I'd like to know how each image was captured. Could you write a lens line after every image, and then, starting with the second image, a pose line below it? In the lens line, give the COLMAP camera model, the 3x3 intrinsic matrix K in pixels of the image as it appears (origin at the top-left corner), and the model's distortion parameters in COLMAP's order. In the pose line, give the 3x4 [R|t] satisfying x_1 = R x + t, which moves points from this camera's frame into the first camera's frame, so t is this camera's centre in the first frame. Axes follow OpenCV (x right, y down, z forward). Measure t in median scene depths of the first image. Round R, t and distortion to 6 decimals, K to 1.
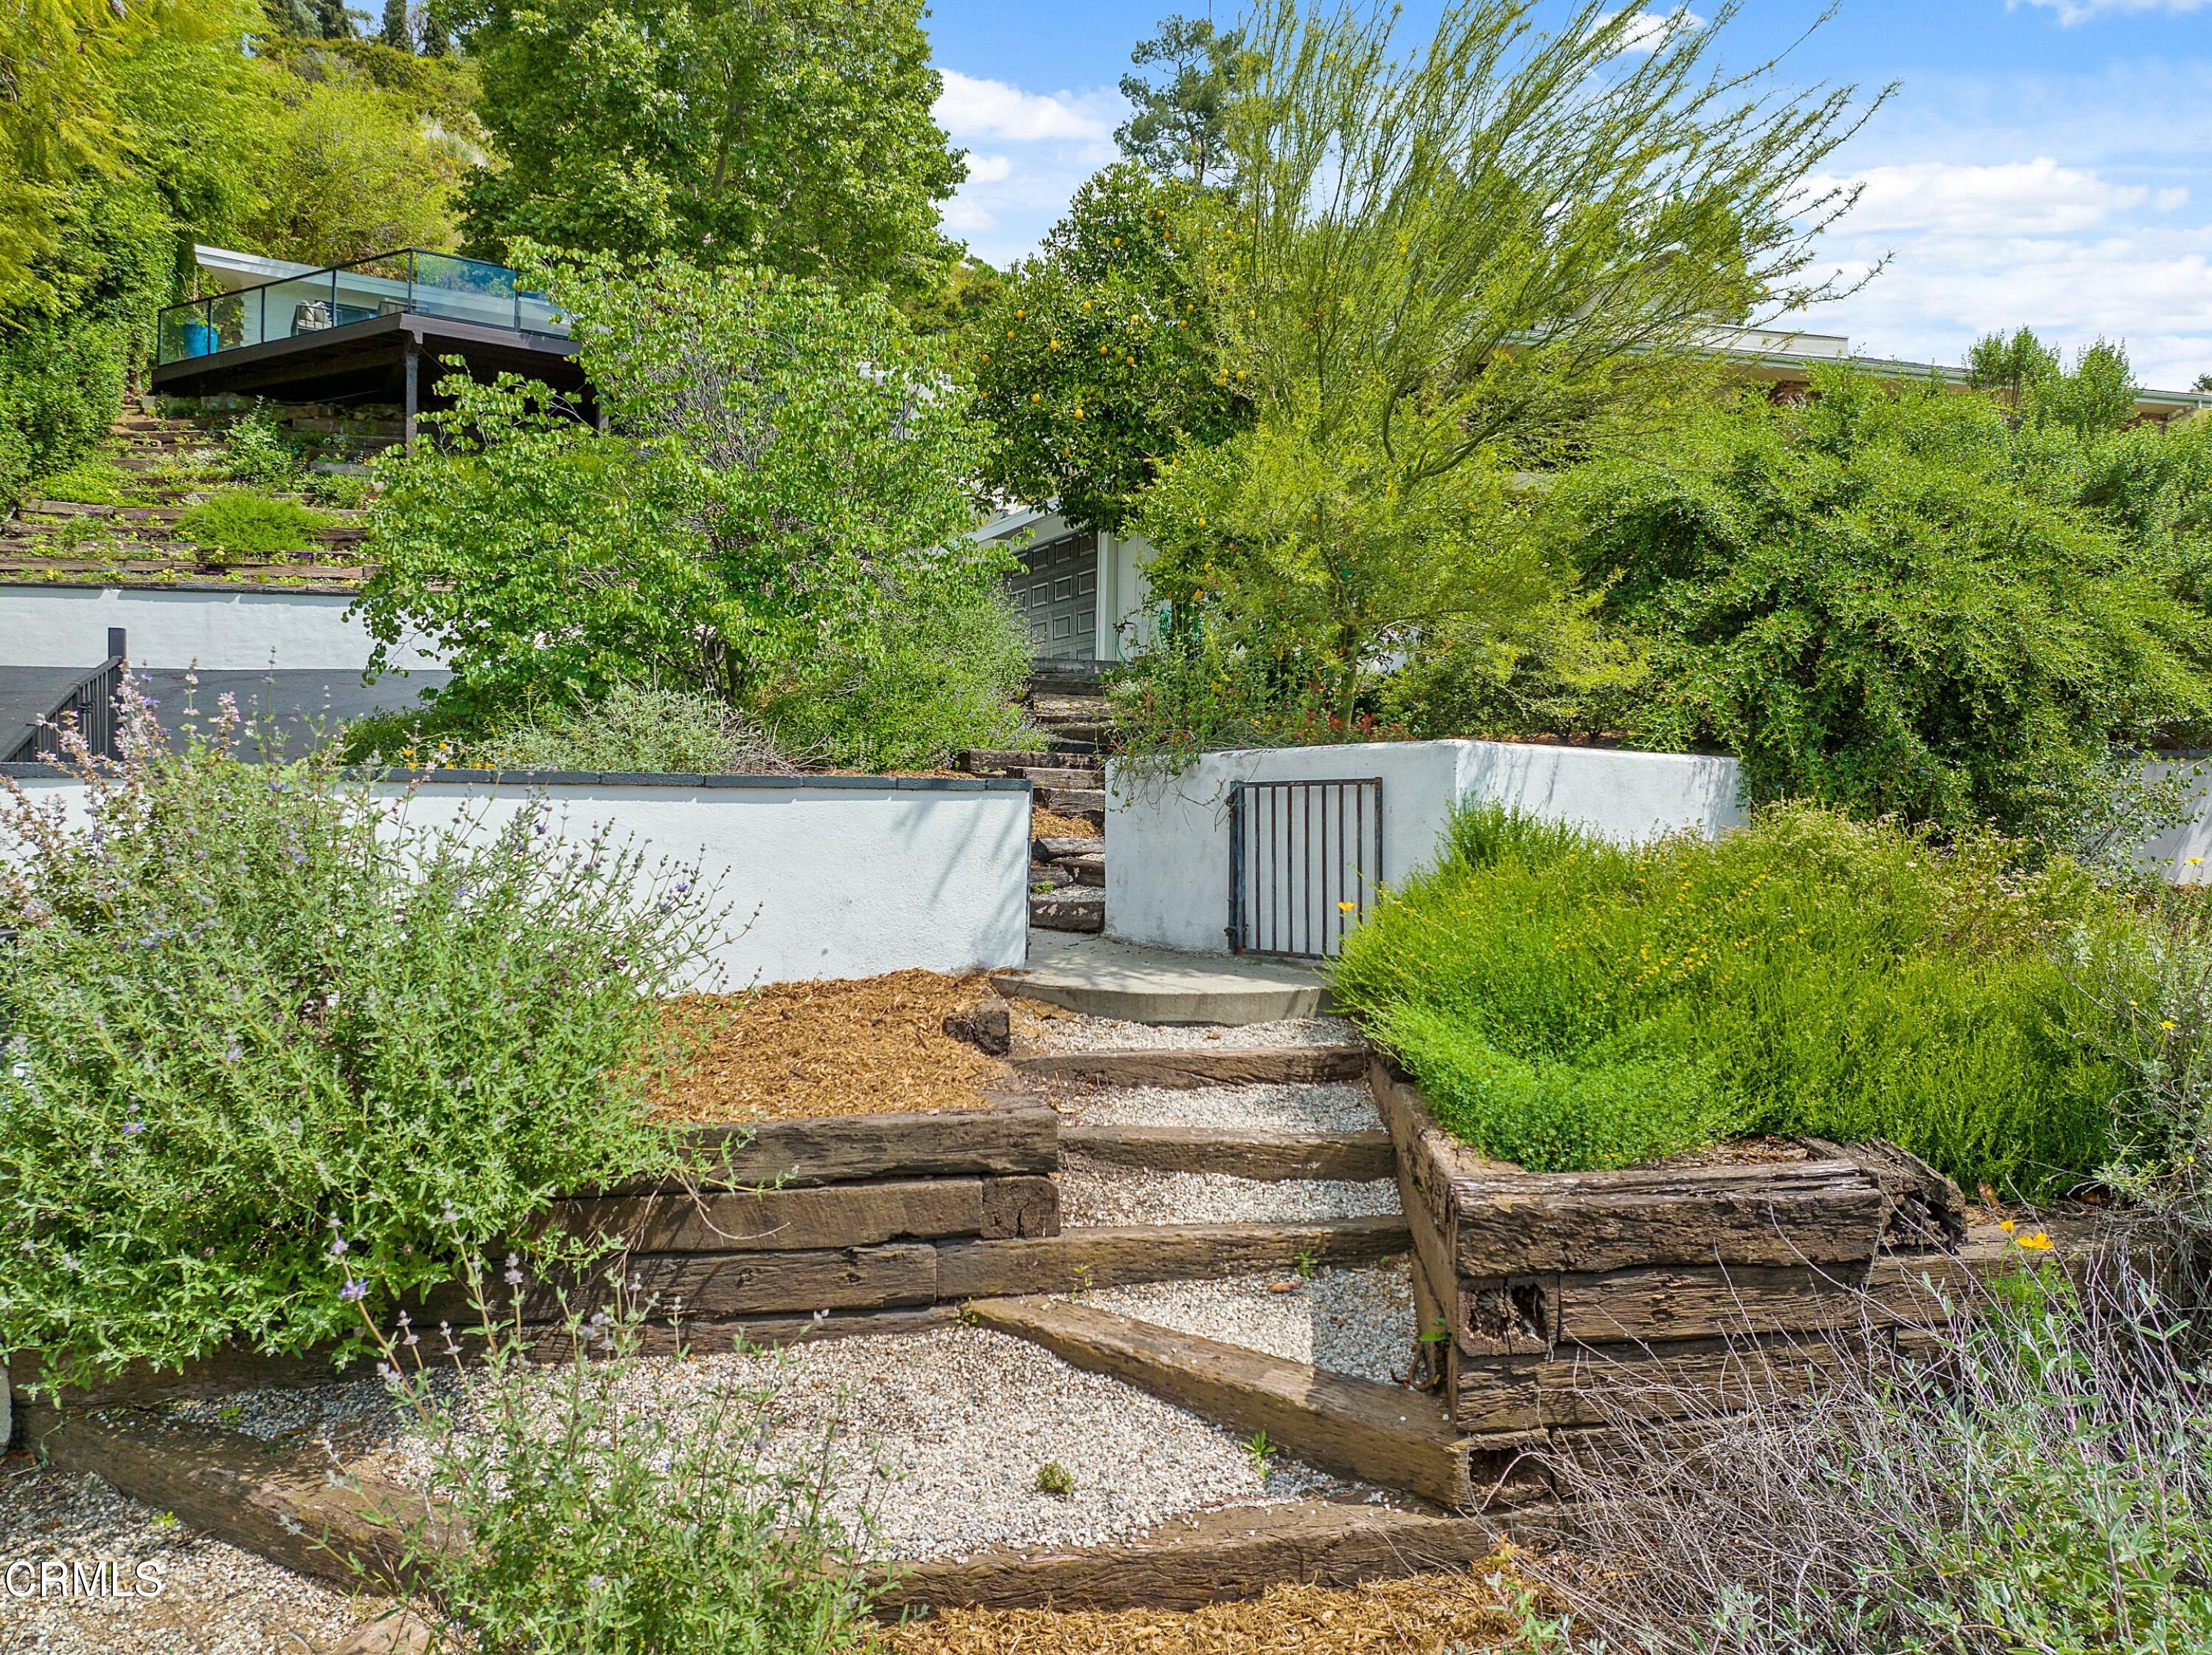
lens RADIAL K [[1554.0, 0, 1107.4], [0, 1554.0, 828.7], [0, 0, 1]] dist [-0.038815, 0.001252]
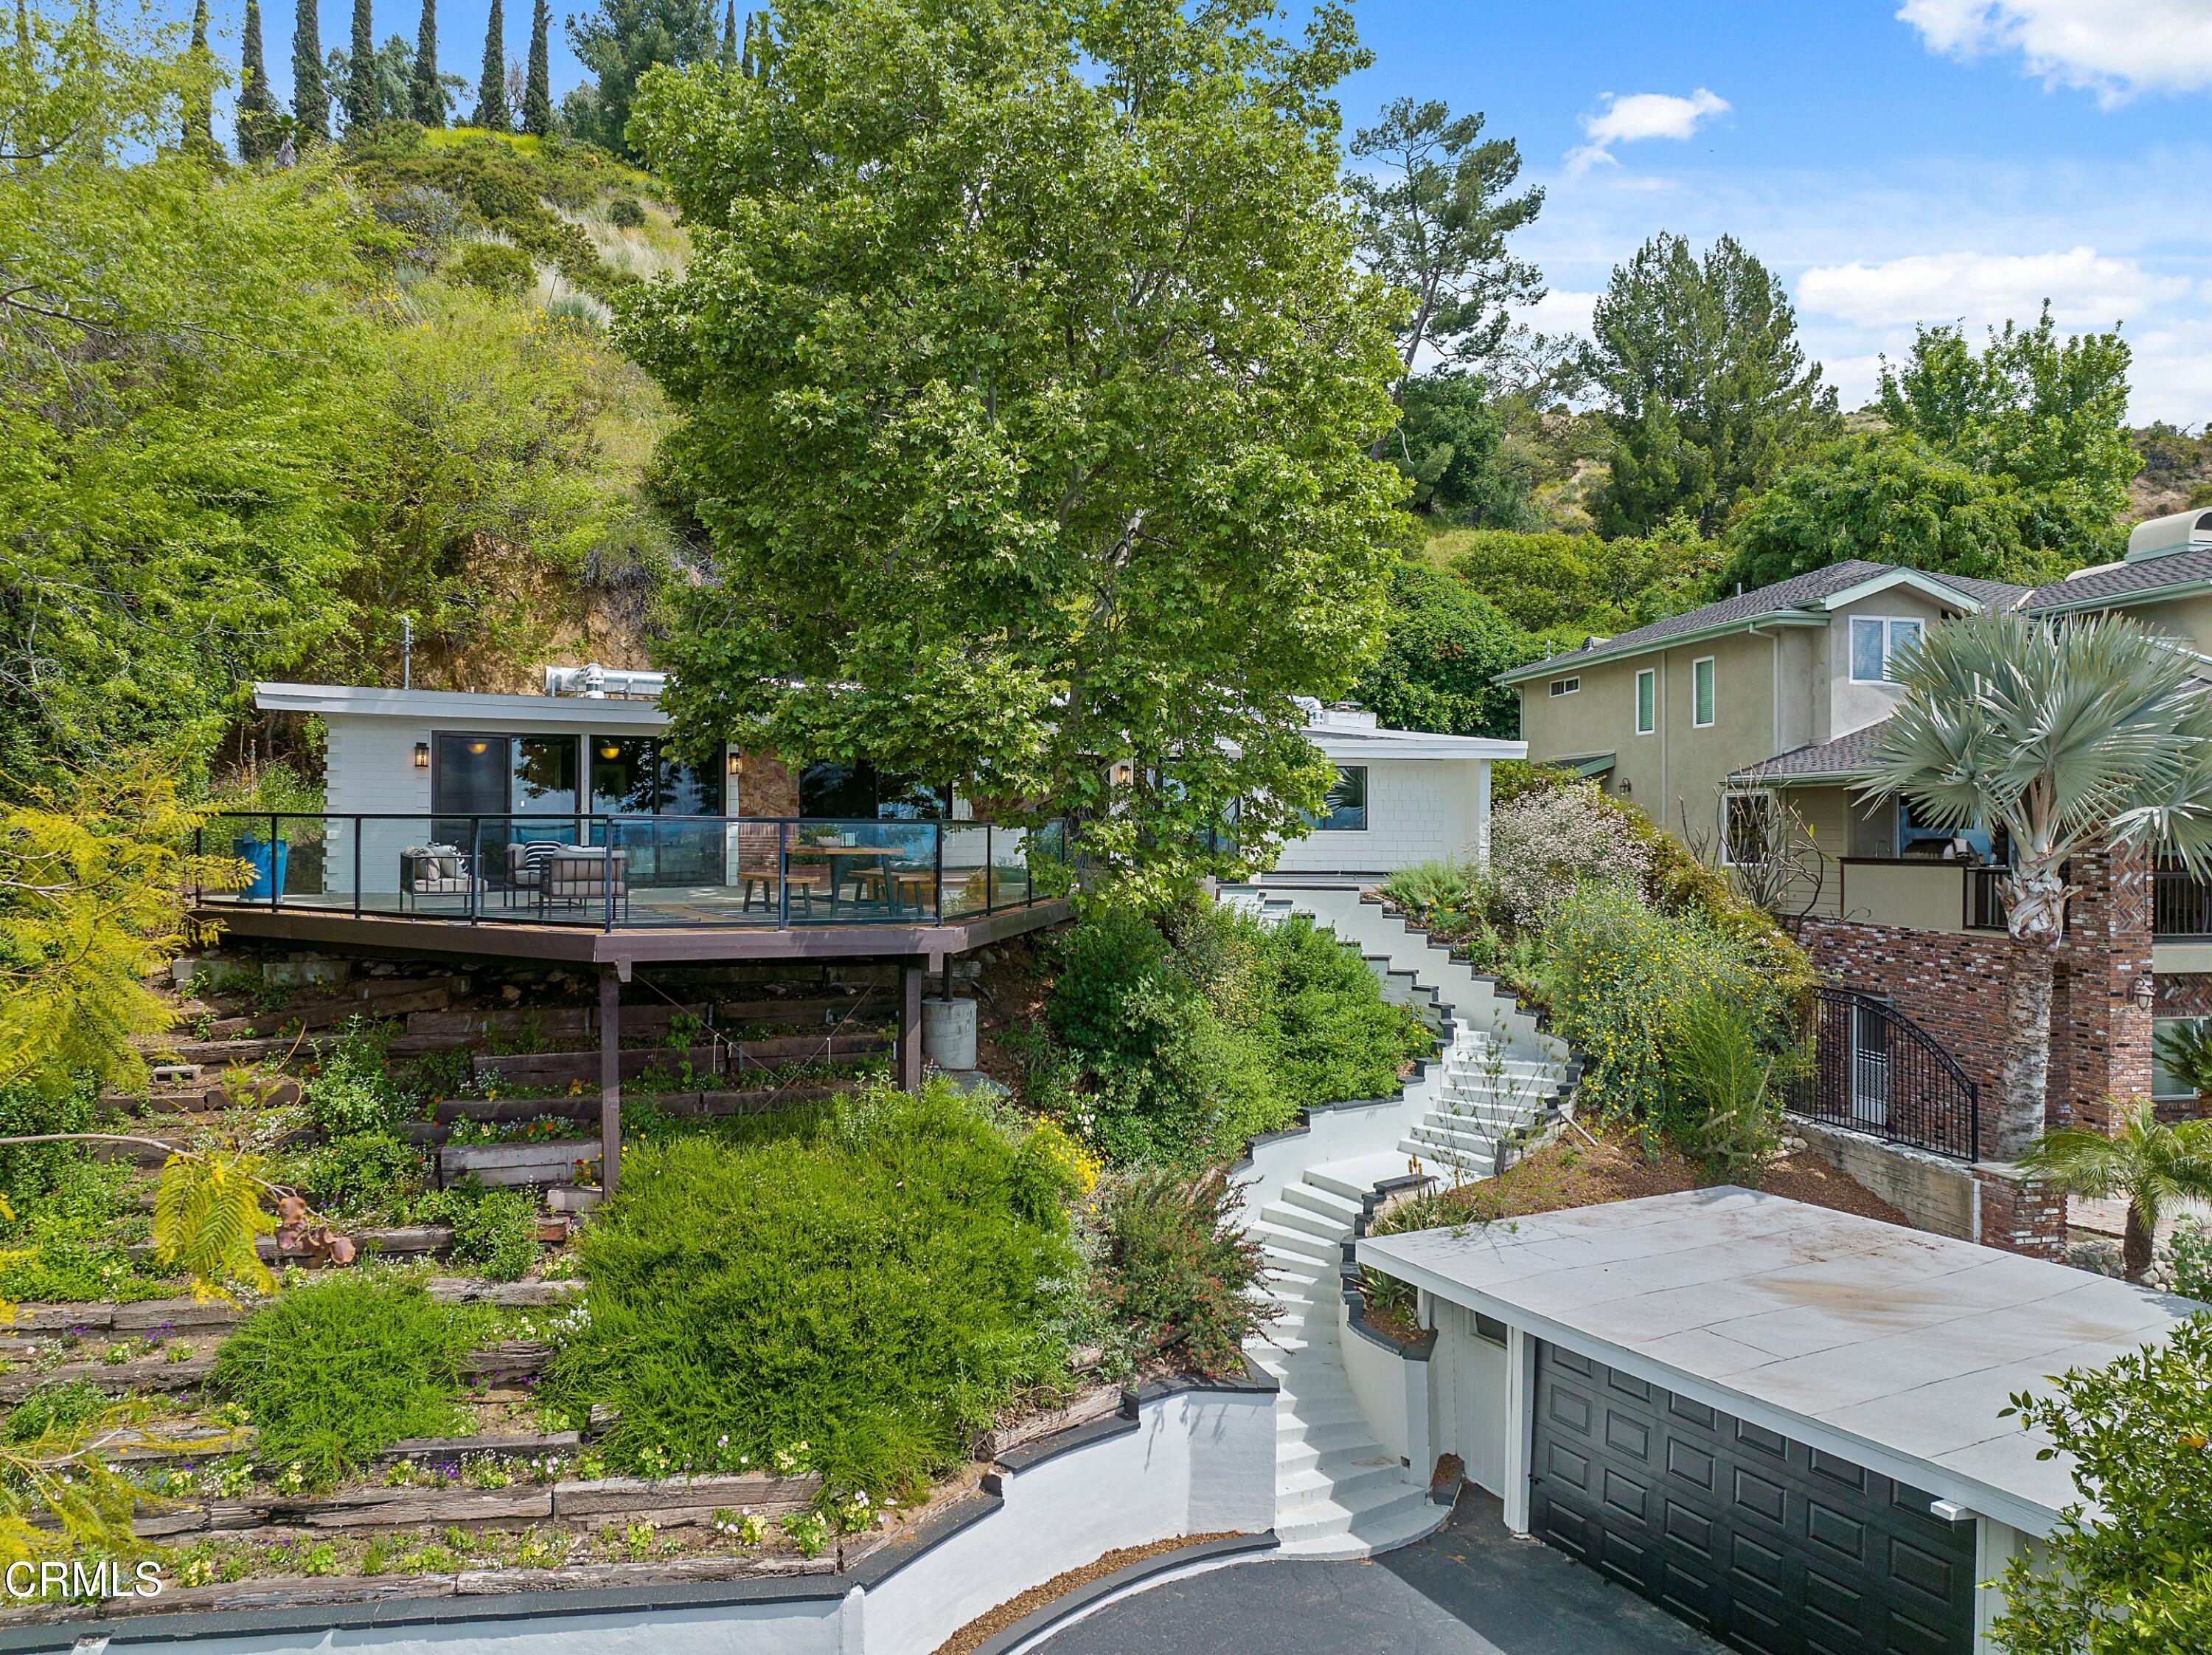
lens RADIAL K [[1554.0, 0, 1103.1], [0, 1554.0, 823.0], [0, 0, 1]] dist [-0.038815, 0.001252]
pose [[0.998768, -0.002886, -0.049541, -0.220007], [0.002733, 0.999991, -0.003160, -0.343168], [0.049550, 0.003021, 0.998767, 0.392139]]
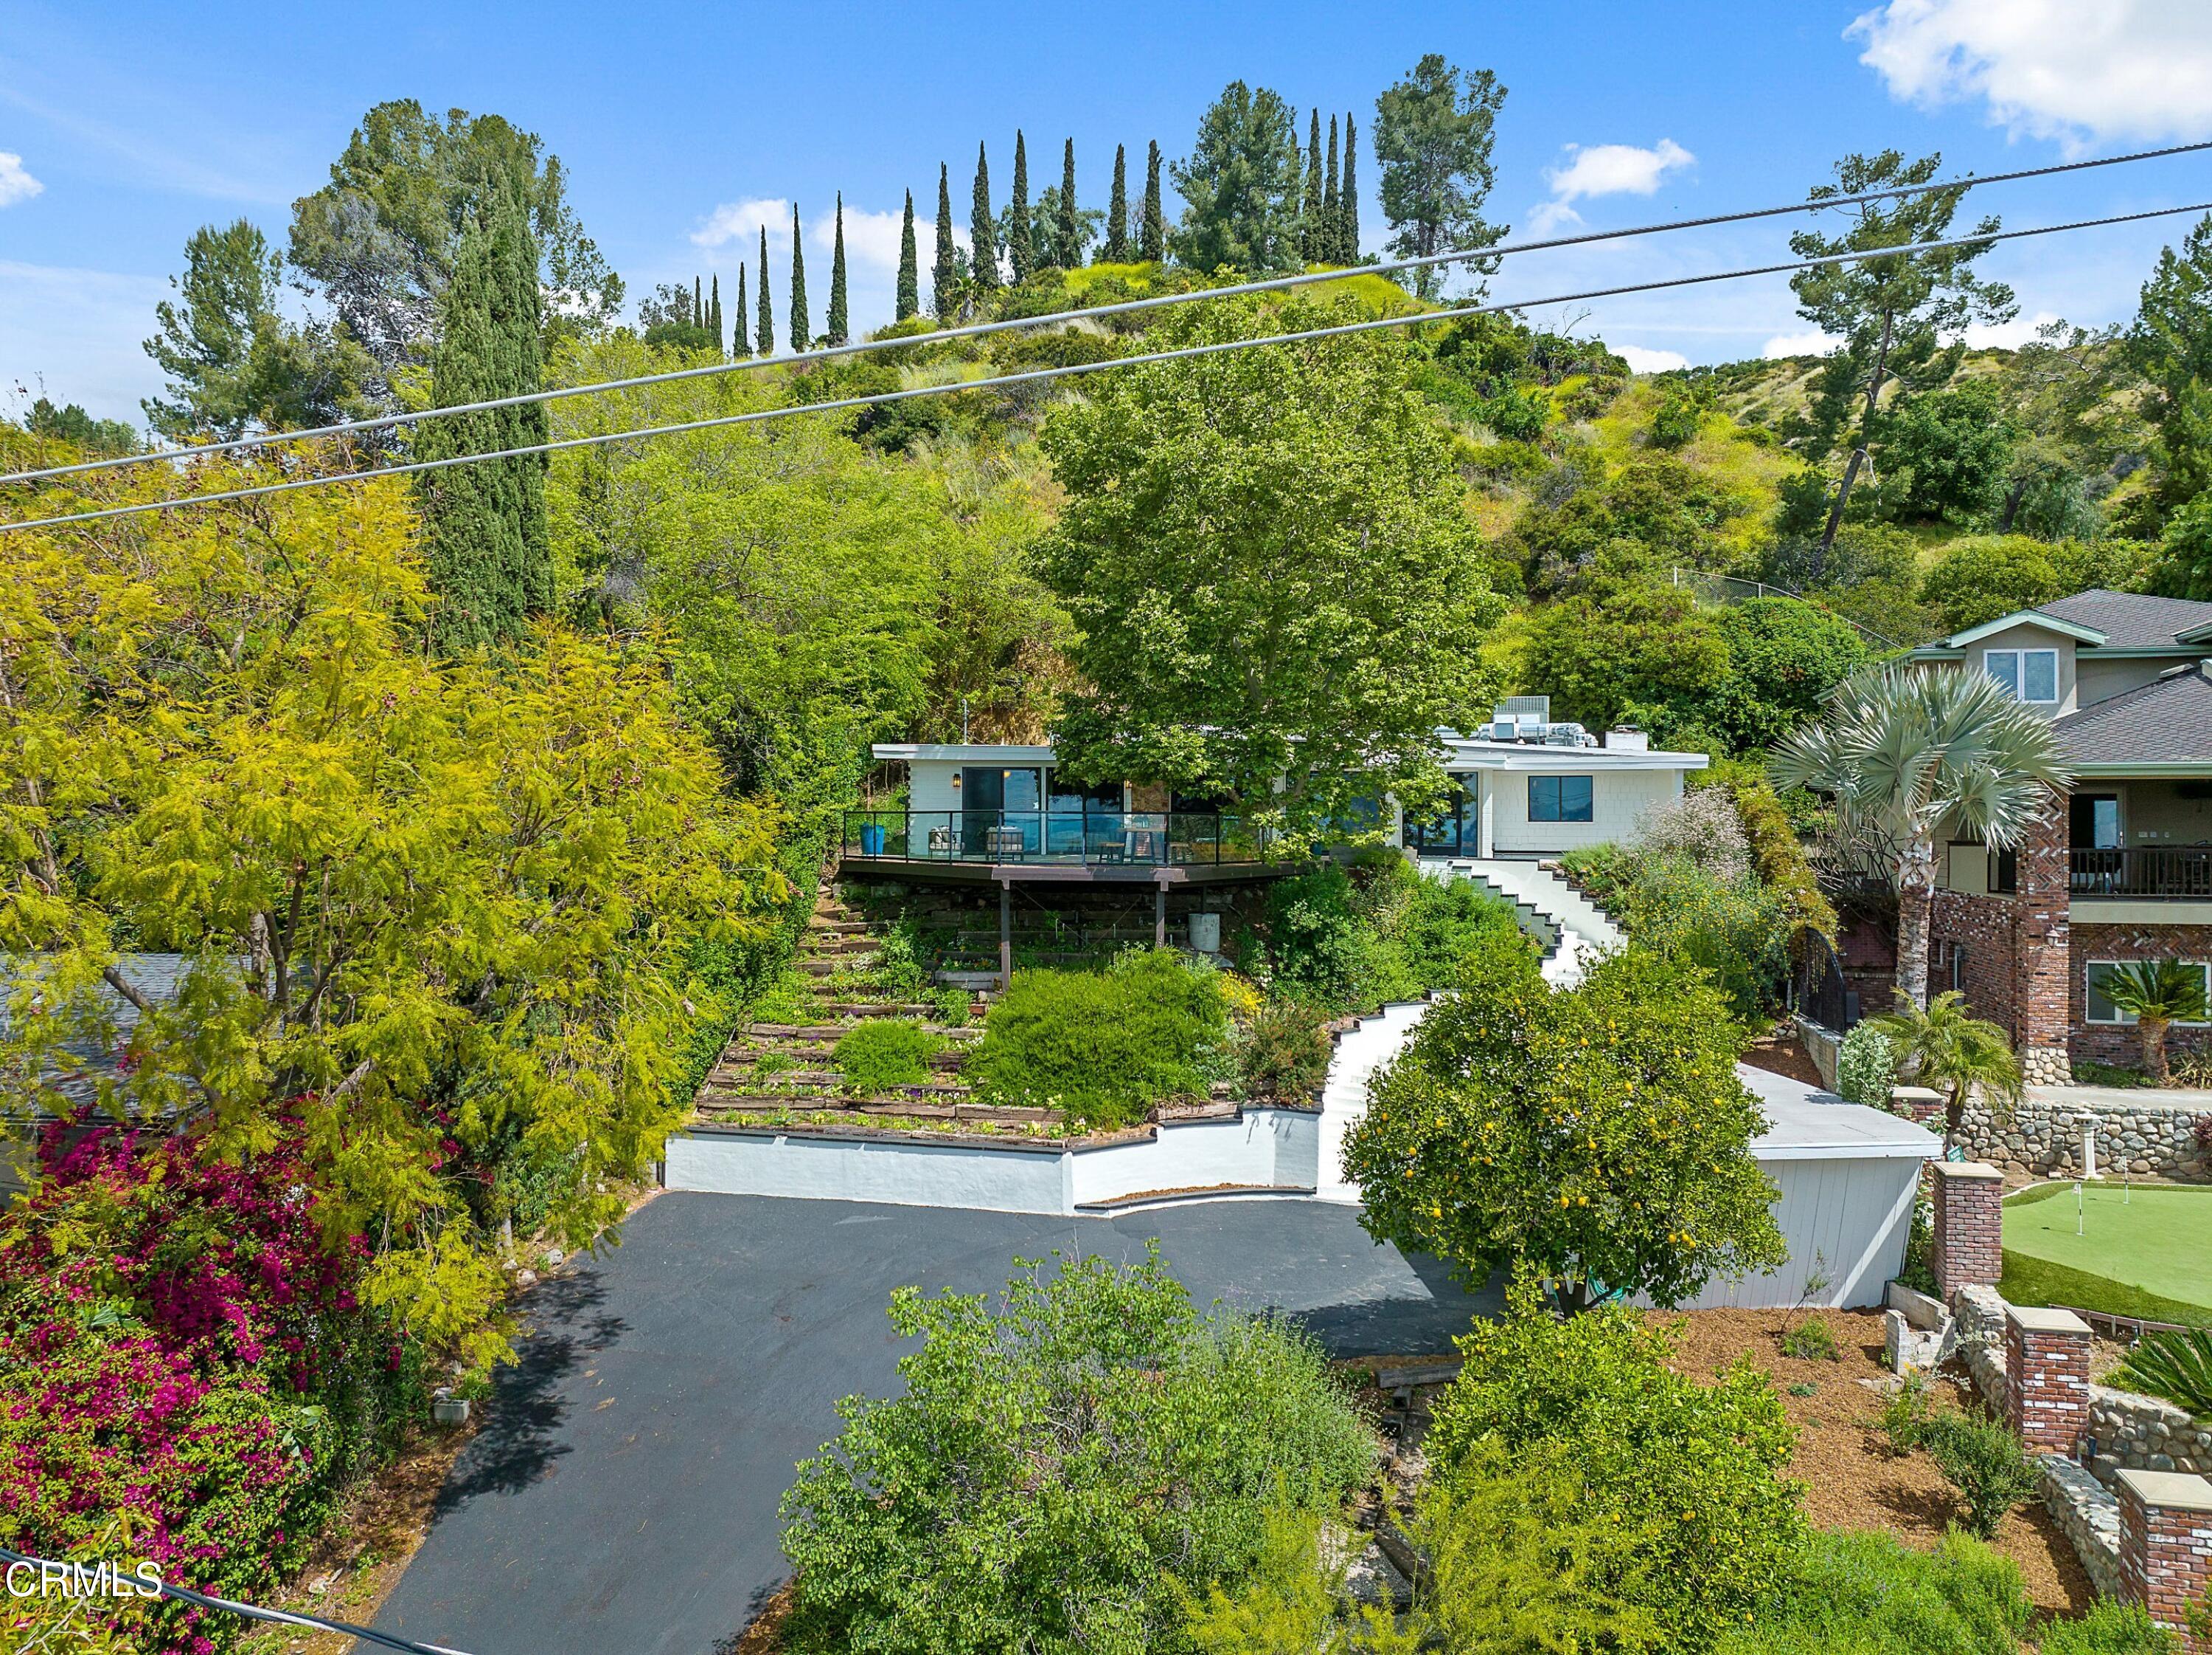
lens RADIAL K [[1554.0, 0, 1103.7], [0, 1554.0, 827.1], [0, 0, 1]] dist [-0.038815, 0.001252]
pose [[0.888152, -0.005100, -0.459521, 0.170620], [0.002952, 0.999981, -0.005394, -0.329412], [0.459540, 0.003434, 0.888150, -0.052756]]
